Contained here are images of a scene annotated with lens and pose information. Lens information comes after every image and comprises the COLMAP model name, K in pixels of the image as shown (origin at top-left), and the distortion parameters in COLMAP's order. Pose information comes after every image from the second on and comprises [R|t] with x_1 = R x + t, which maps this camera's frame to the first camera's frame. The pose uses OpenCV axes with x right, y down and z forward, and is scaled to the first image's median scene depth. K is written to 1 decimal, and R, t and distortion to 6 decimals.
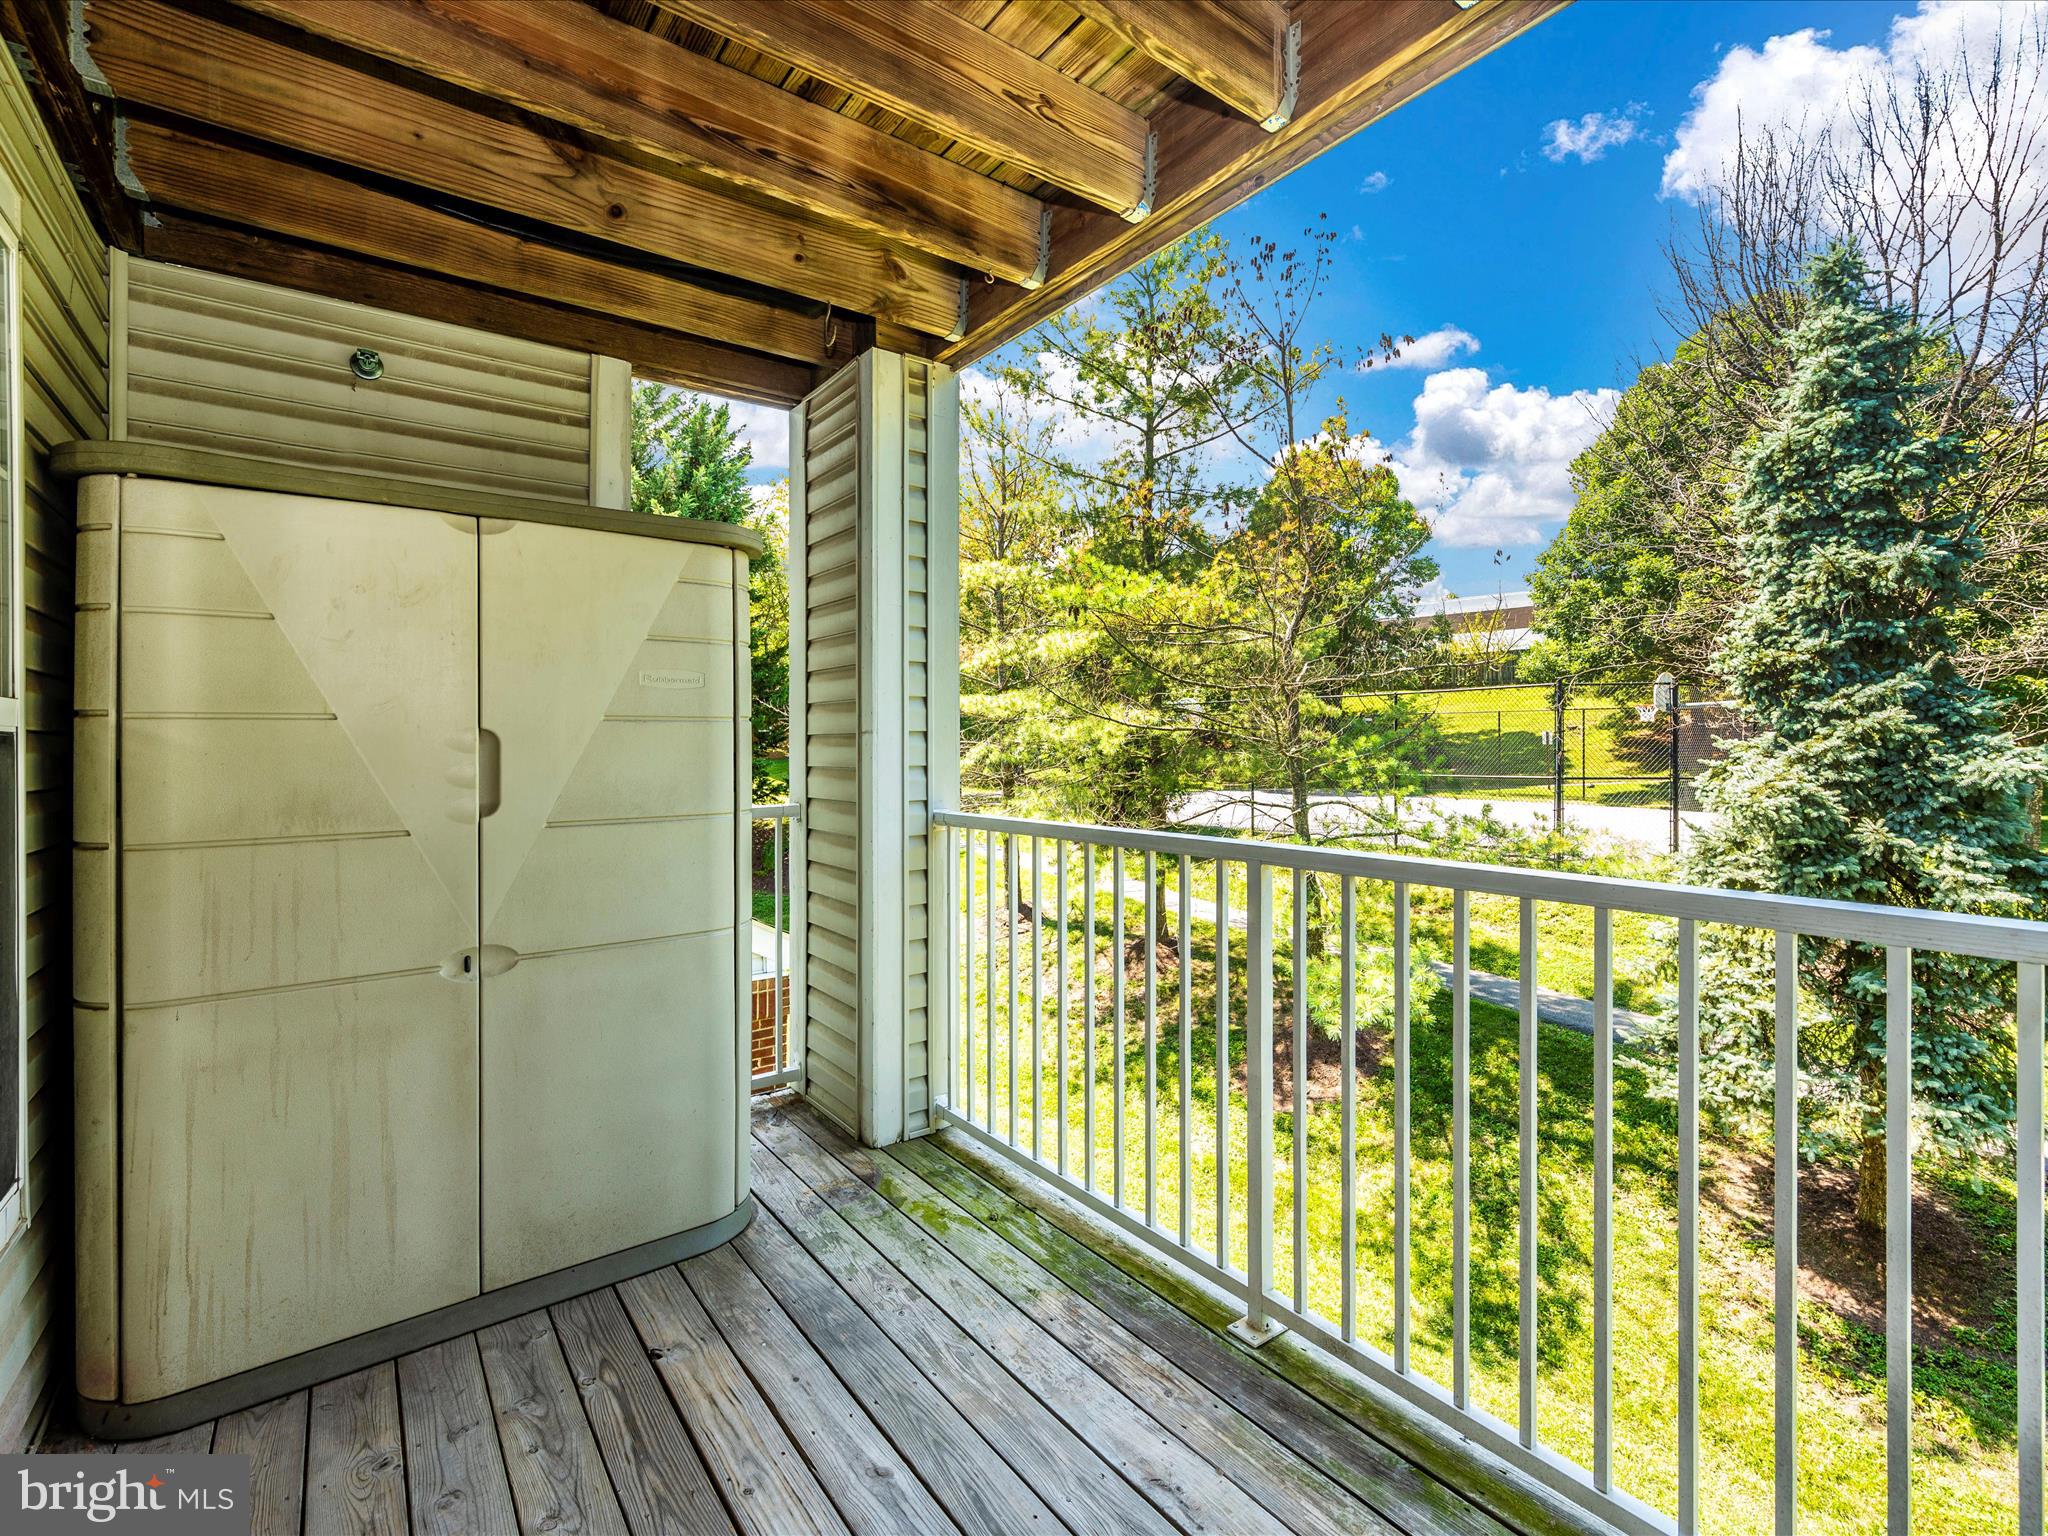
lens RADIAL K [[923.6, 0, 1003.0], [0, 923.6, 744.7], [0, 0, 1]] dist [0.001888, -0.000625]
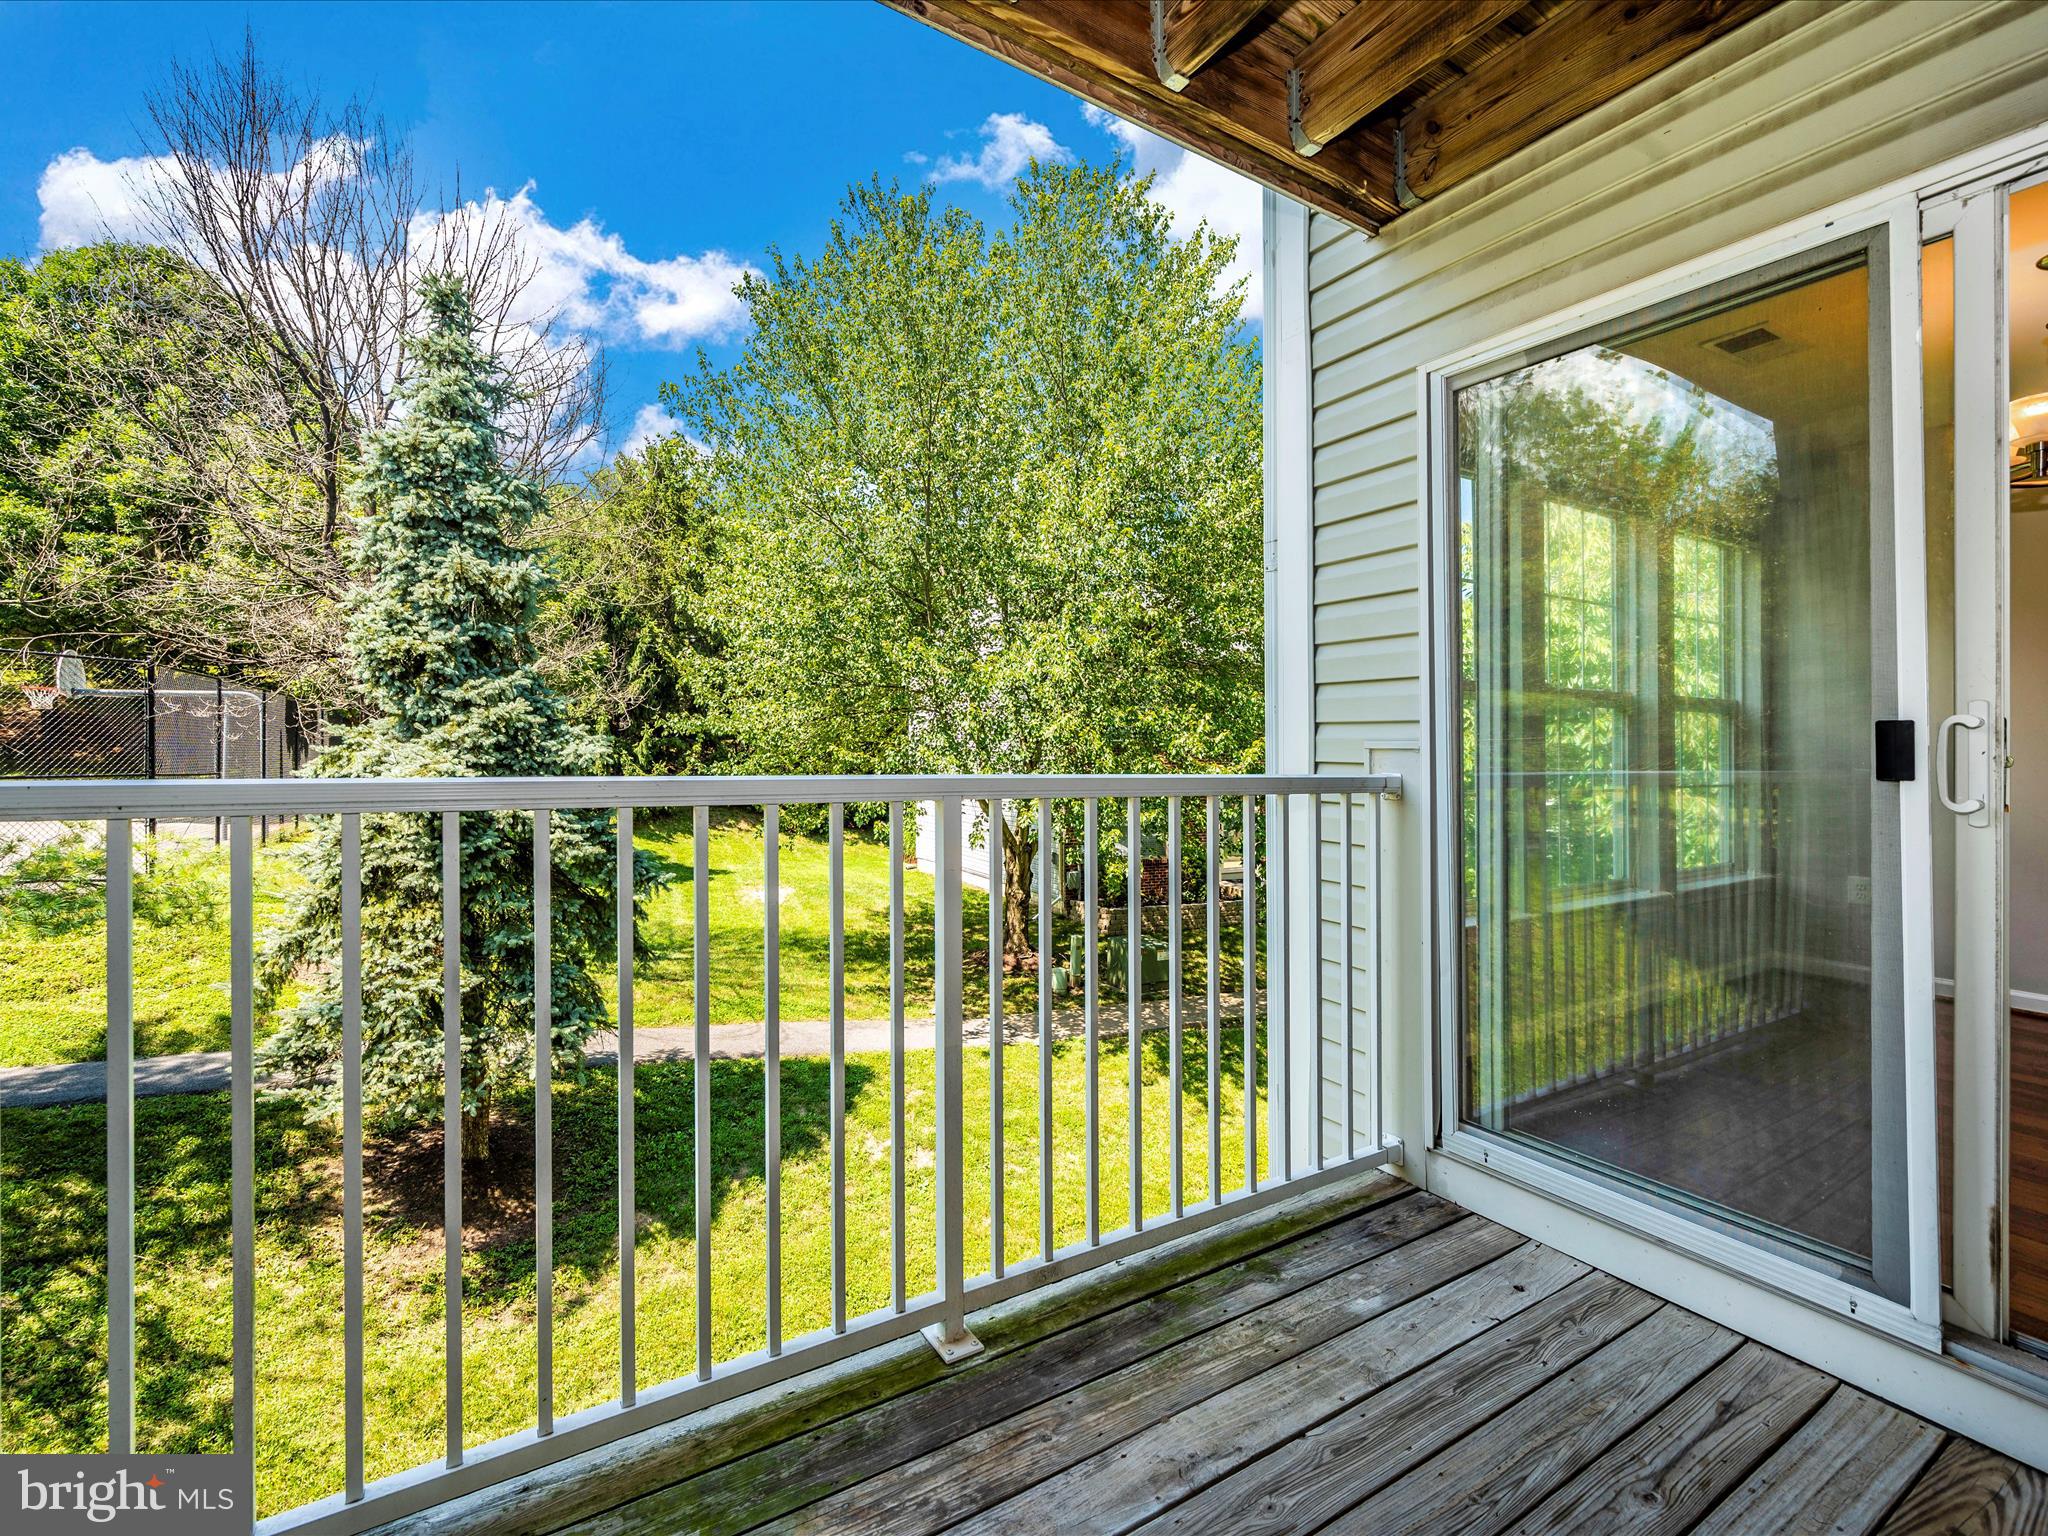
lens RADIAL K [[923.6, 0, 1068.5], [0, 923.6, 741.8], [0, 0, 1]] dist [0.001888, -0.000625]
pose [[0.042954, 0.014426, 0.998973, -0.159207], [-0.006146, 0.999881, -0.014175, 0.023132], [-0.999058, -0.005531, 0.043037, 0.232363]]
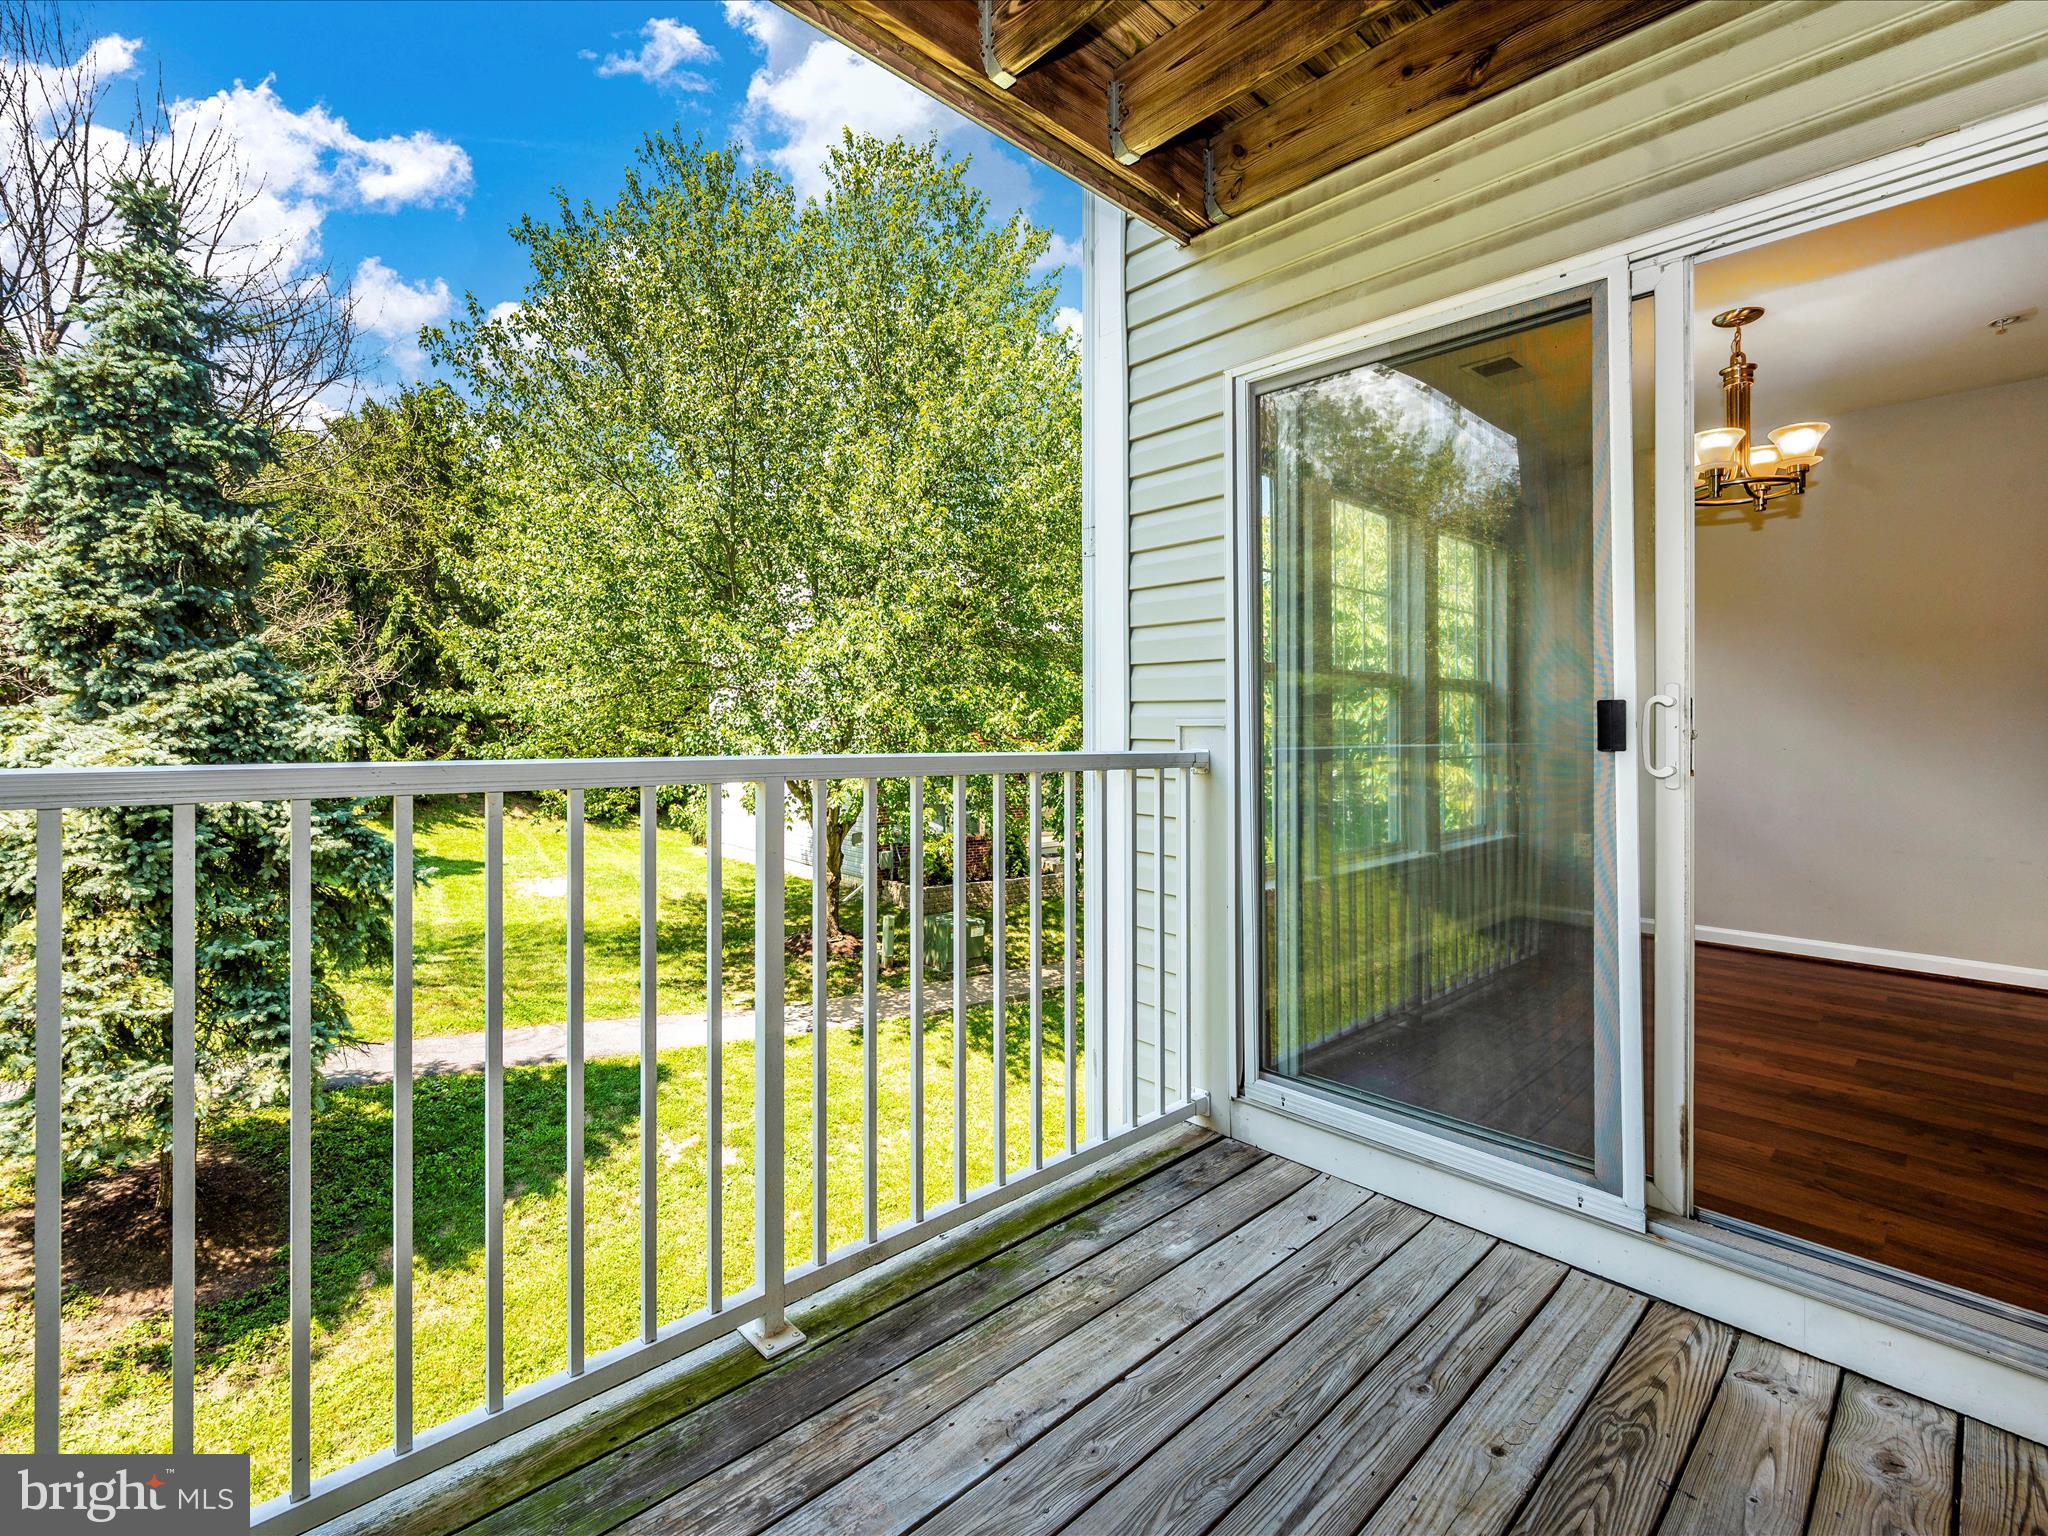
lens RADIAL K [[923.6, 0, 1052.9], [0, 923.6, 723.2], [0, 0, 1]] dist [0.001888, -0.000625]
pose [[-0.146934, 0.010577, 0.989090, -0.164126], [0.001225, 0.999944, -0.010511, 0.022732], [-0.989146, -0.000333, -0.146939, 0.238073]]
